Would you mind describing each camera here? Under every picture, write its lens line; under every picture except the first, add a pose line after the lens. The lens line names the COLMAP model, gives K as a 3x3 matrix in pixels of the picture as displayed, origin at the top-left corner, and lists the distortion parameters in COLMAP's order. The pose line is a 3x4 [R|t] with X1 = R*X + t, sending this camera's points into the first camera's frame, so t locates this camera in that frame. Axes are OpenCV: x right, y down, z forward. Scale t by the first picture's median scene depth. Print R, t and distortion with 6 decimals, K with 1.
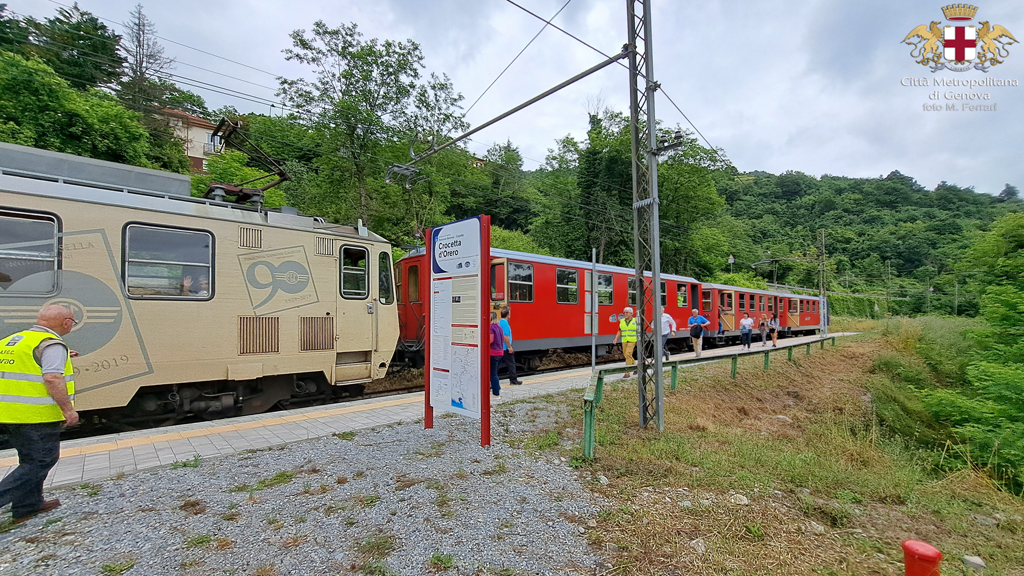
lens RADIAL K [[426.4, 0, 510.7], [0, 426.4, 302.5], [0, 0, 1]] dist [-0.020436, 0.000722]
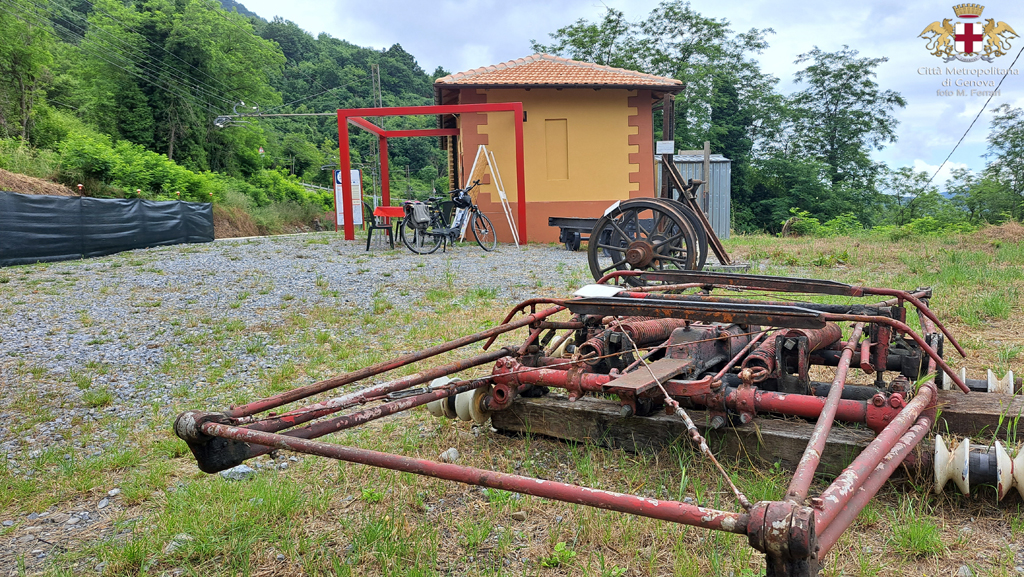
lens RADIAL K [[734.1, 0, 537.5], [0, 734.1, 289.2], [0, 0, 1]] dist [0.023340, -0.004053]
pose [[0.598838, -0.097092, 0.794963, -0.634520], [0.013692, 0.993720, 0.111053, 0.023926], [-0.800753, -0.055618, 0.596406, -0.621545]]
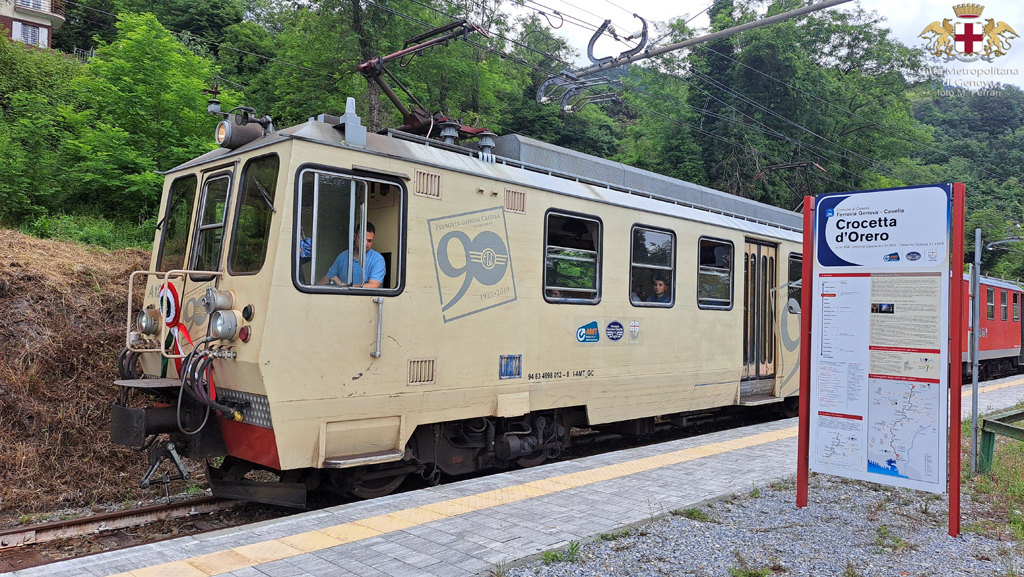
lens RADIAL K [[734.1, 0, 537.5], [0, 734.1, 289.2], [0, 0, 1]] dist [0.023340, -0.004053]
pose [[0.998486, 0.030583, 0.045721, -0.093520], [-0.030373, 0.999525, -0.005302, -0.001933], [-0.045861, 0.003905, 0.998940, -0.013658]]
